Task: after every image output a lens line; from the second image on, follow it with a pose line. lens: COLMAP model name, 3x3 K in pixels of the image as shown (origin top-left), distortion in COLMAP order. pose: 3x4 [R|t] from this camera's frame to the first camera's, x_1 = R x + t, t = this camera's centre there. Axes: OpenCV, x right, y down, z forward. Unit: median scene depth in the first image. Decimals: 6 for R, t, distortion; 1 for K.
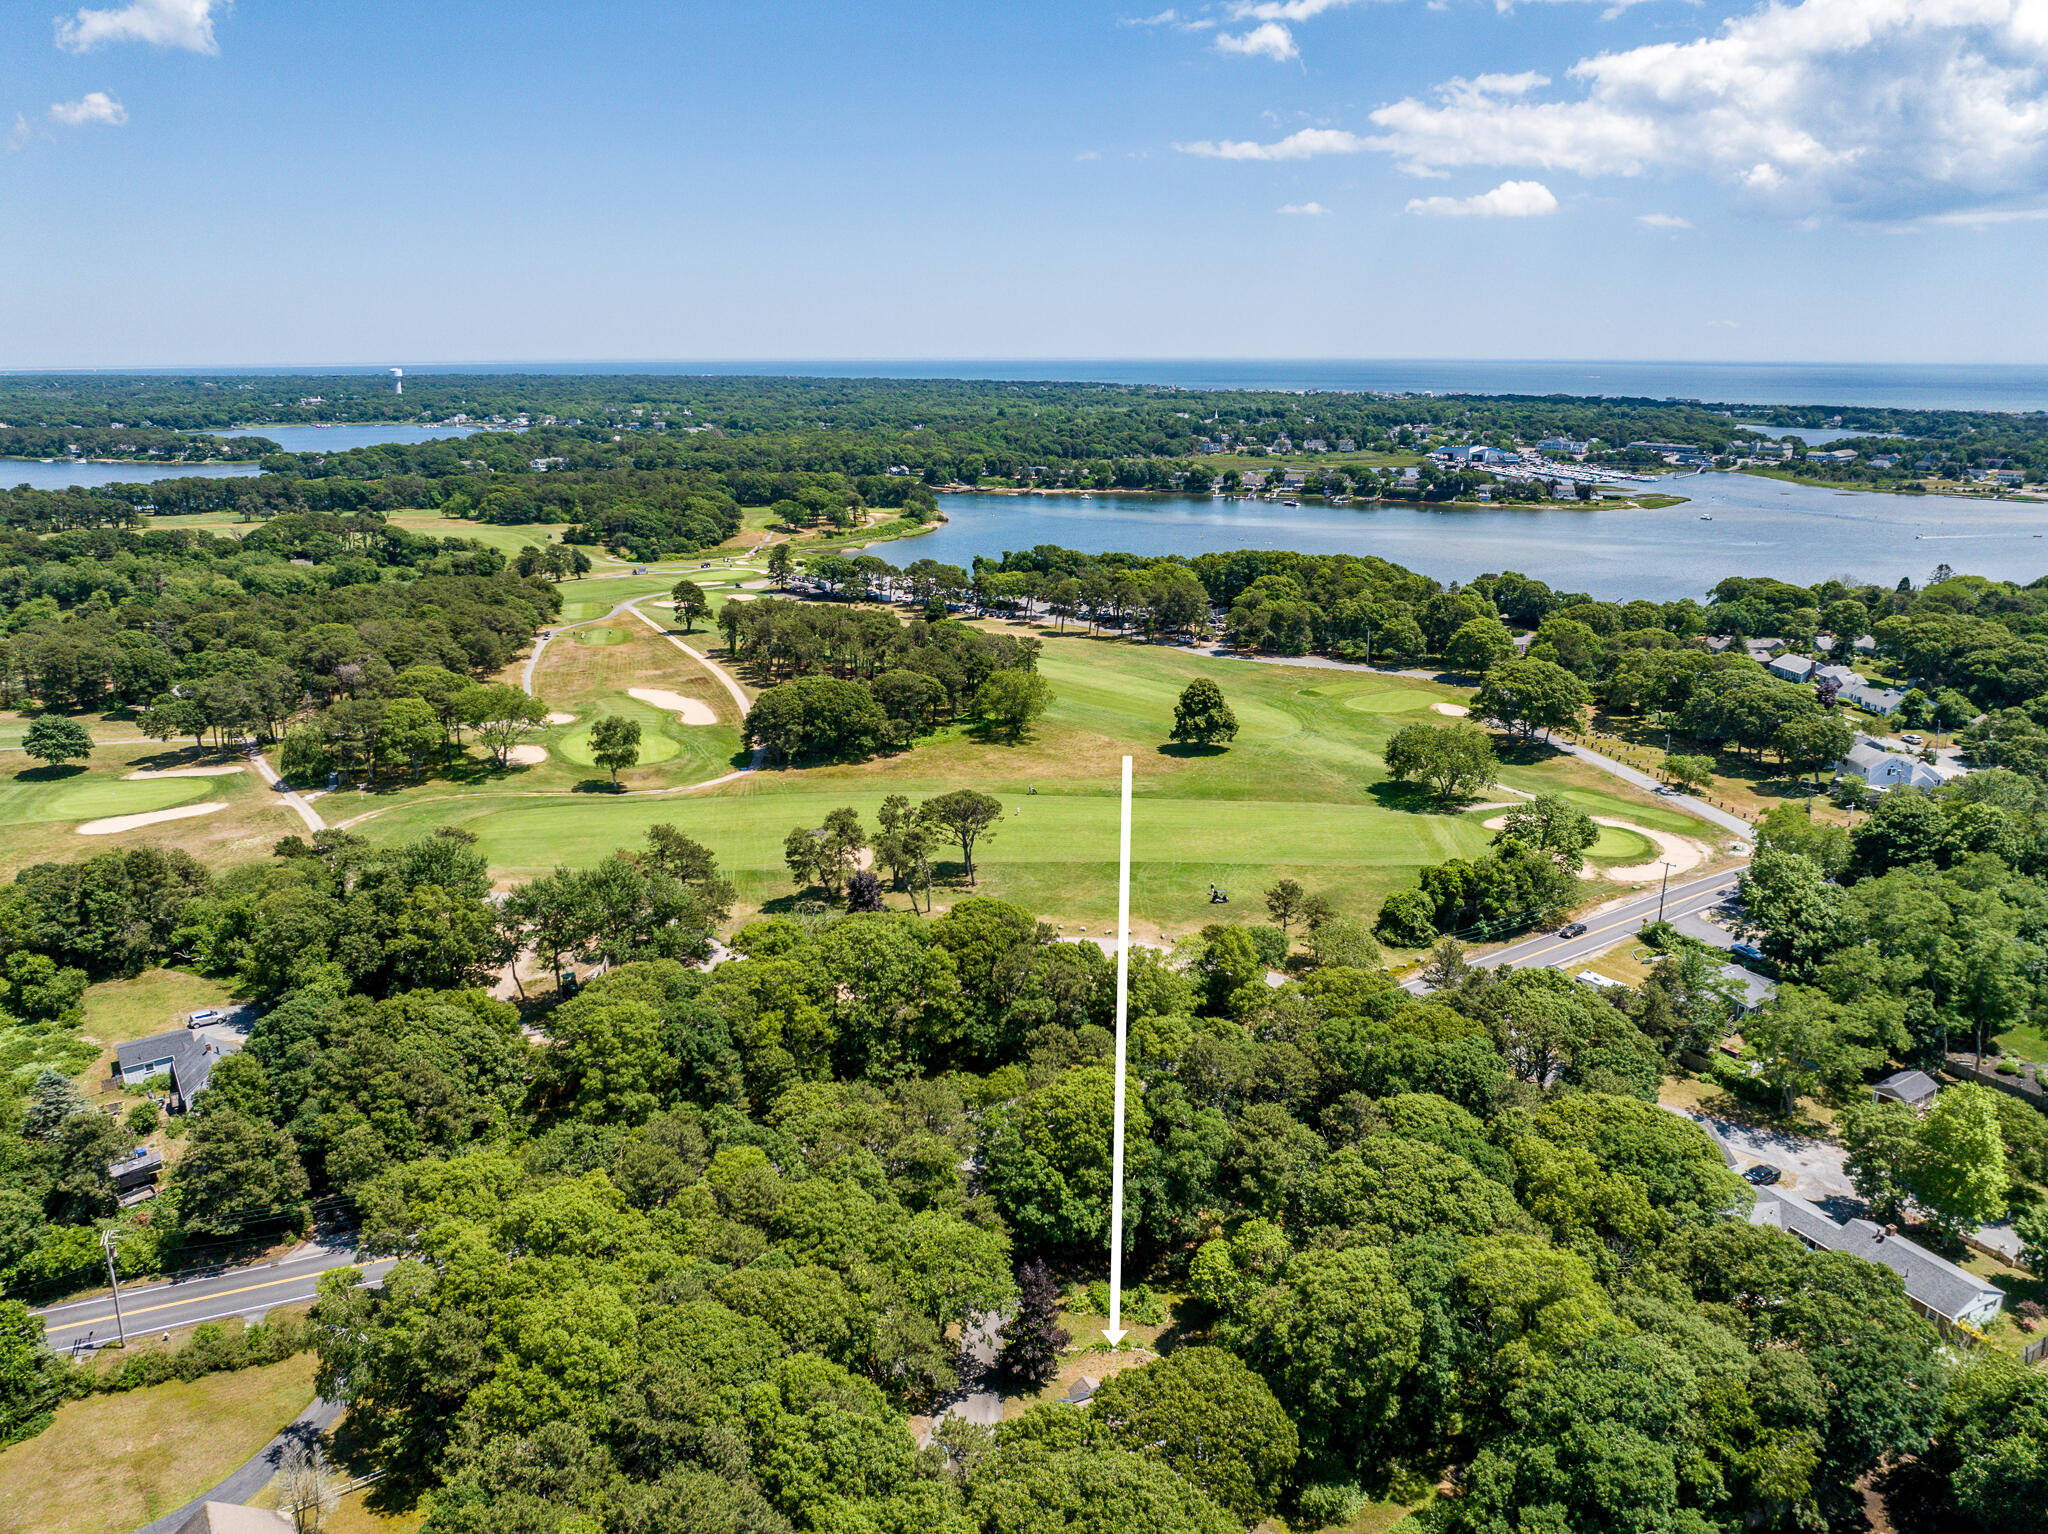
lens RADIAL K [[1423.9, 0, 1024.0], [0, 1423.9, 767.0], [0, 0, 1]] dist [-0.037764, 0.003116]
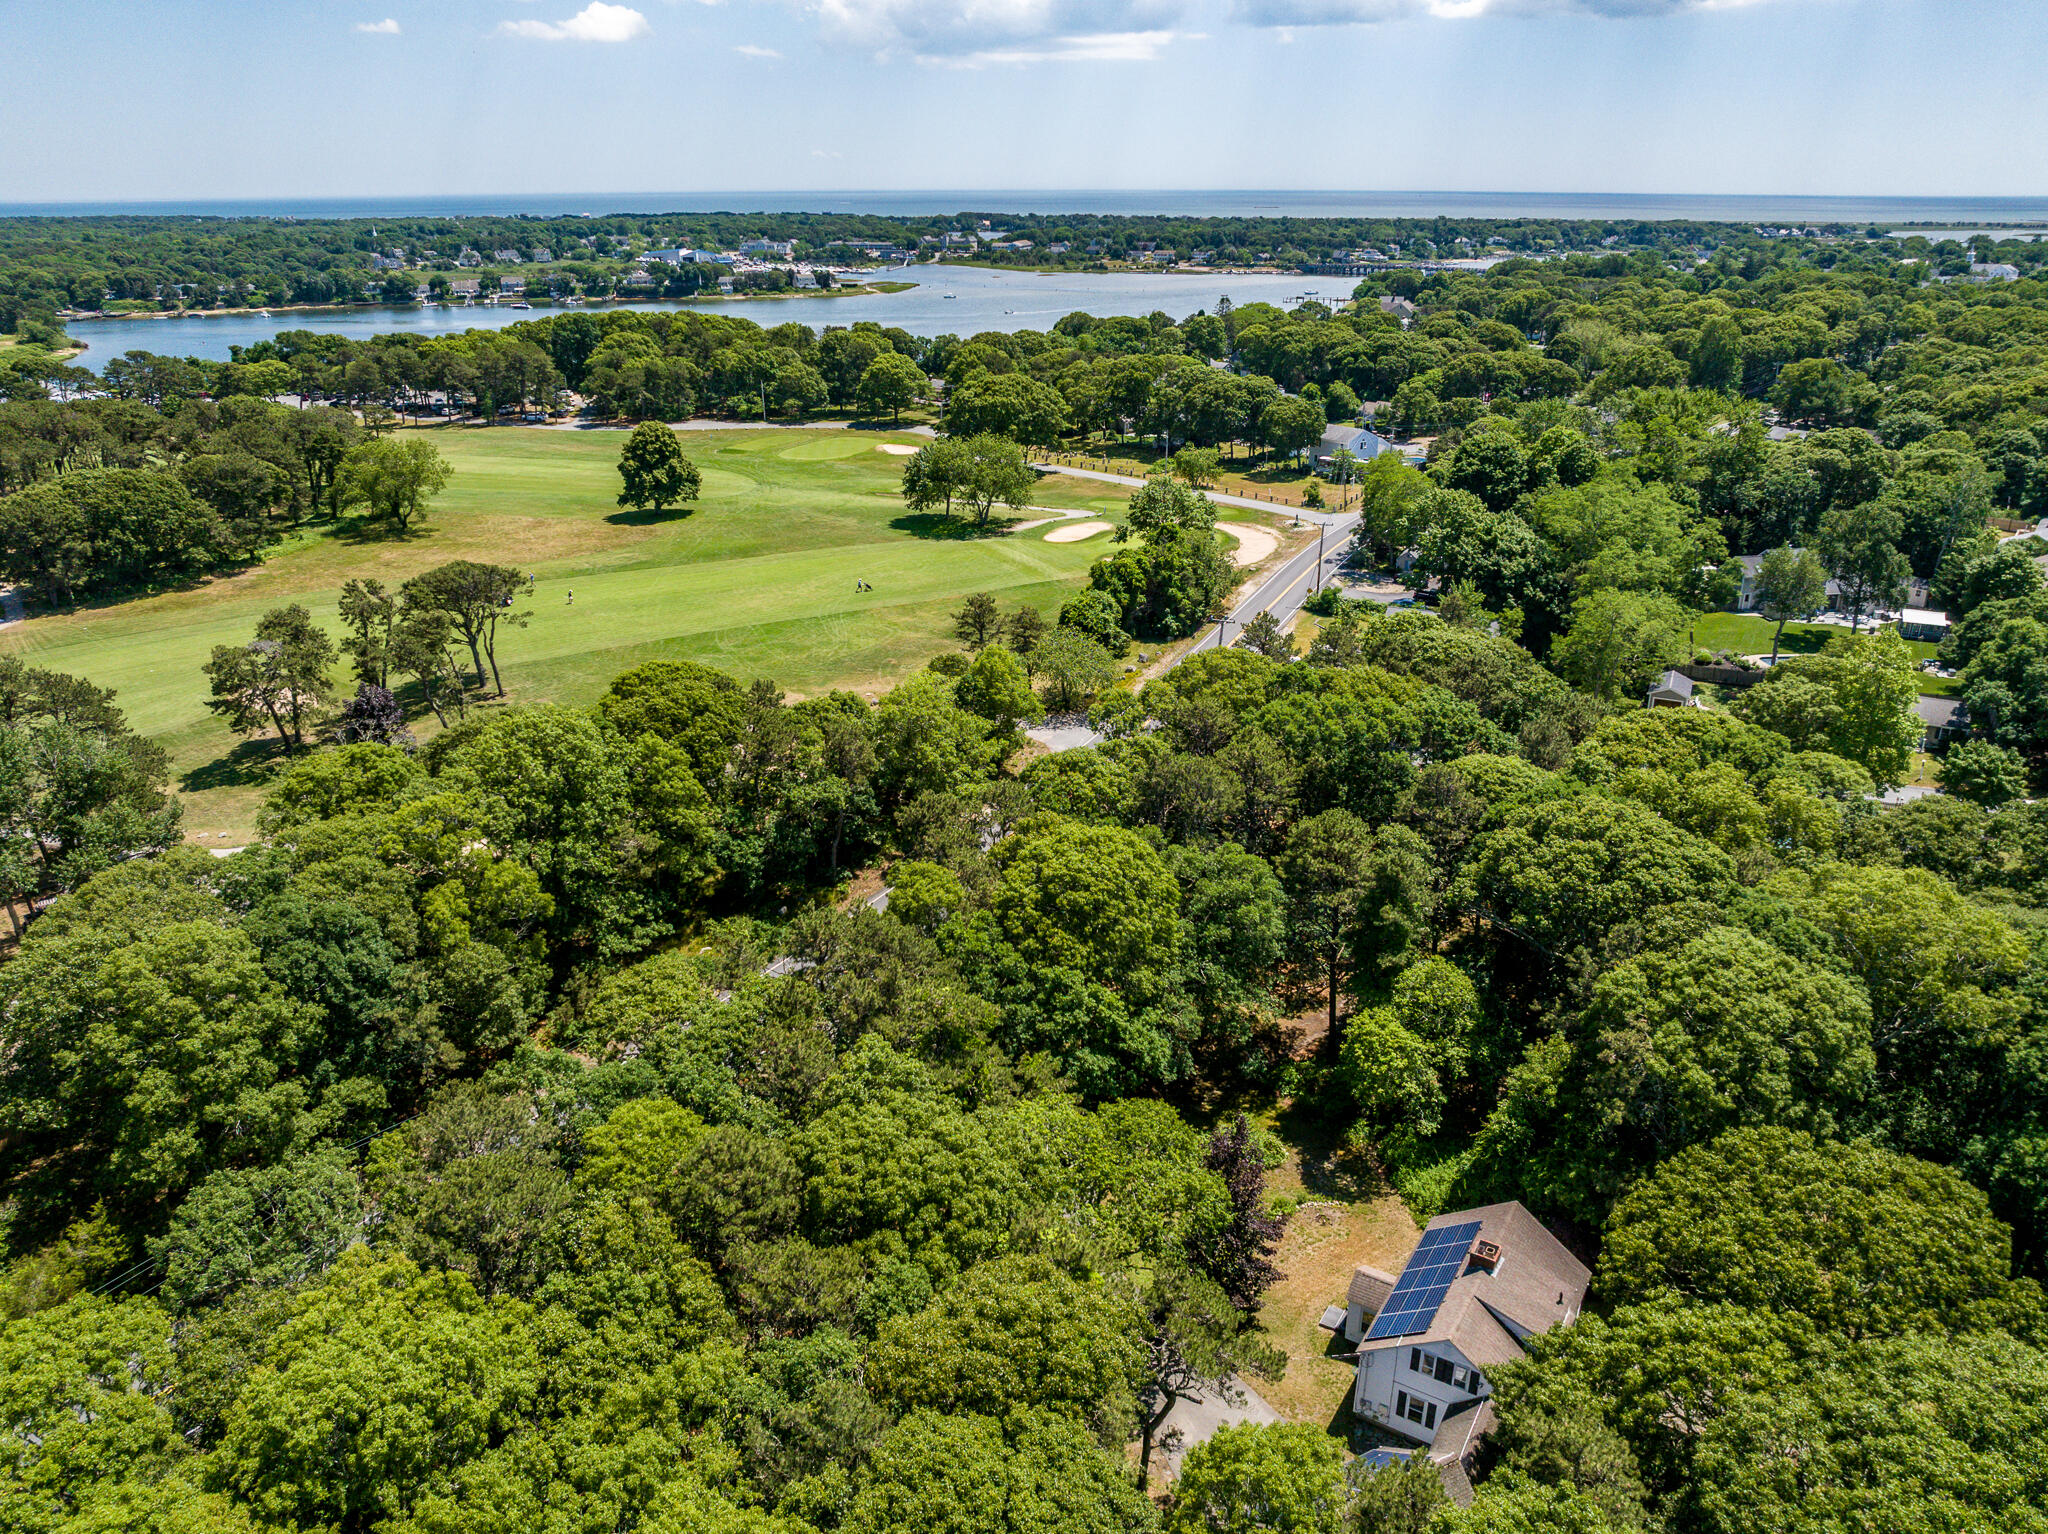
lens RADIAL K [[1423.9, 0, 1024.0], [0, 1423.9, 767.0], [0, 0, 1]] dist [-0.037764, 0.003116]
pose [[0.846082, -0.199540, 0.494297, -0.124787], [0.145044, 0.978485, 0.146729, 0.039237], [-0.512940, -0.052450, 0.856820, 0.204722]]
